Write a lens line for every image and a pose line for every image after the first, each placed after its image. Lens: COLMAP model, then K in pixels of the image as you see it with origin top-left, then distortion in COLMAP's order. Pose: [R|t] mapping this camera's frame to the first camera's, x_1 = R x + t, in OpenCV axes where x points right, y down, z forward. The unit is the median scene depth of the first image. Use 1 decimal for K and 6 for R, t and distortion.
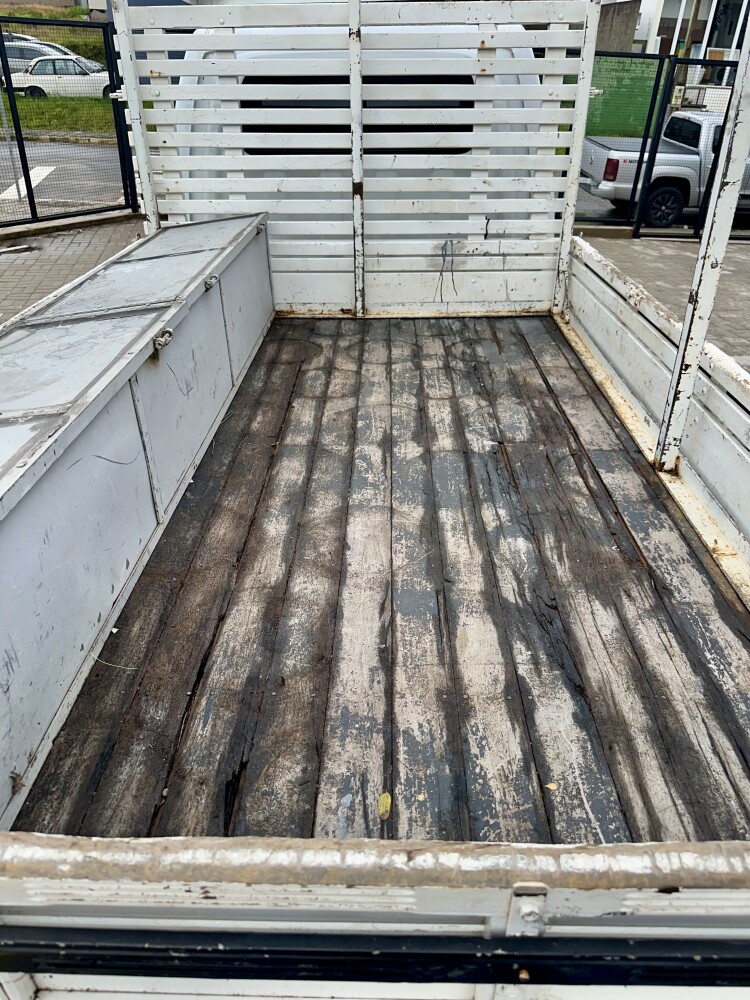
lens RADIAL K [[702.6, 0, 370.2], [0, 702.6, 517.2], [0, 0, 1]] dist [-0.032386, -0.002001]
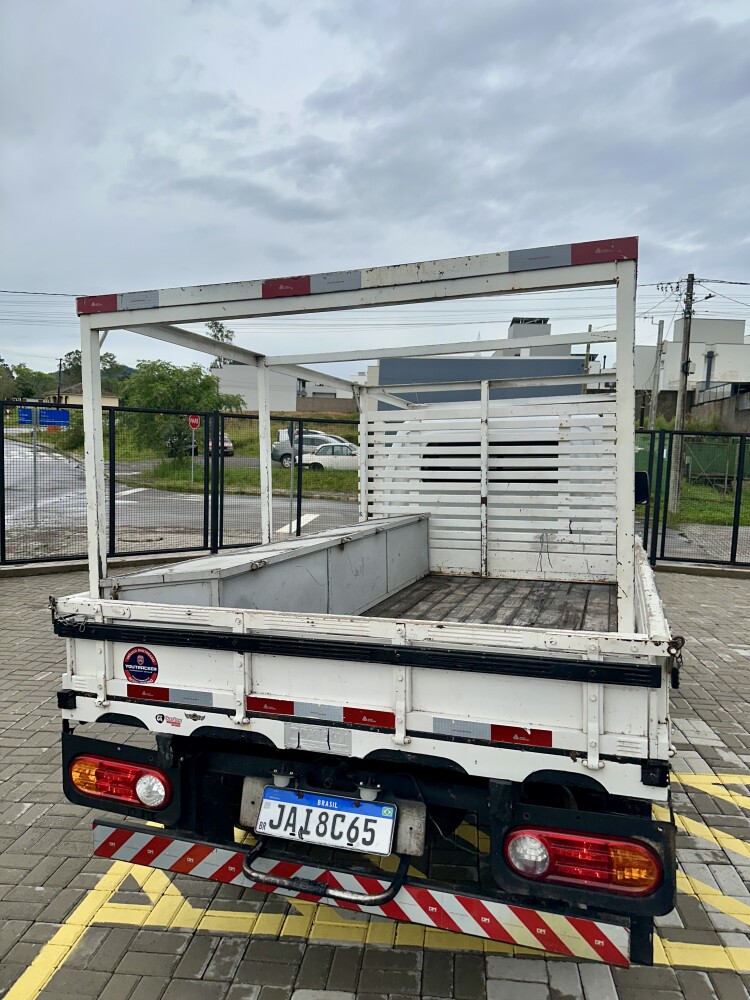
lens RADIAL K [[711.2, 0, 375.0], [0, 711.2, 500.0], [0, 0, 1]] dist [0.008535, -0.001724]
pose [[0.951734, 0.010867, -0.306733, 0.238492], [-0.160506, 0.869451, -0.467218, 0.337878], [0.261612, 0.493899, 0.829230, -0.443059]]
